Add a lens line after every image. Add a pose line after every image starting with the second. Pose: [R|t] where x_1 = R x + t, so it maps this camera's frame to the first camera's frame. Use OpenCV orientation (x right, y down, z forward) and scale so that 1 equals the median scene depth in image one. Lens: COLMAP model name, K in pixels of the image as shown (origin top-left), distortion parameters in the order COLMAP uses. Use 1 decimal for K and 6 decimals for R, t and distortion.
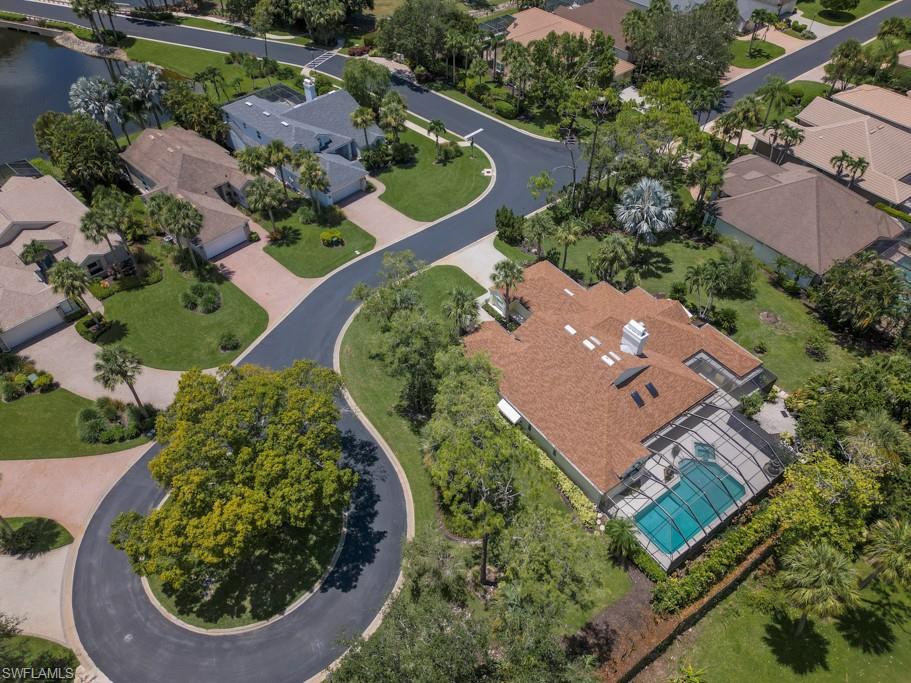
lens RADIAL K [[642.2, 0, 455.5], [0, 642.2, 341.5], [0, 0, 1]] dist [0.052071, -0.046661]
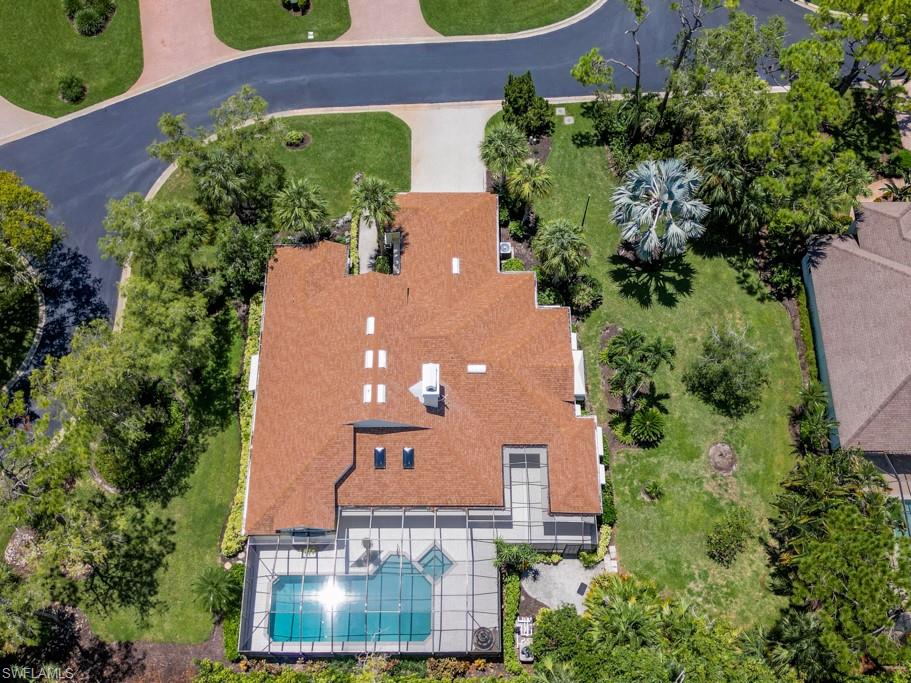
lens RADIAL K [[939.5, 0, 455.5], [0, 939.5, 341.5], [0, 0, 1]] dist [0.109908, -0.196811]
pose [[0.809584, 0.542520, -0.224156, 0.399144], [-0.431308, 0.808801, 0.399769, -0.367173], [0.398180, -0.226966, 0.888785, 0.096426]]
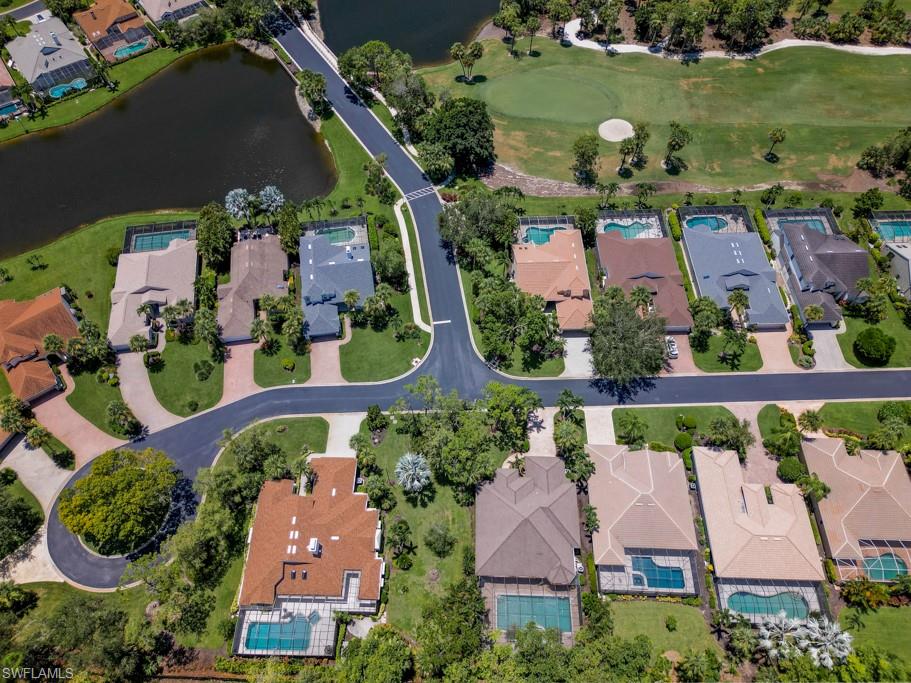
lens RADIAL K [[642.2, 0, 455.5], [0, 642.2, 341.5], [0, 0, 1]] dist [0.052071, -0.046661]
pose [[0.793806, 0.517156, -0.320033, 0.697350], [-0.435010, 0.850566, 0.295474, -0.955916], [0.425015, -0.095331, 0.900152, -0.321672]]
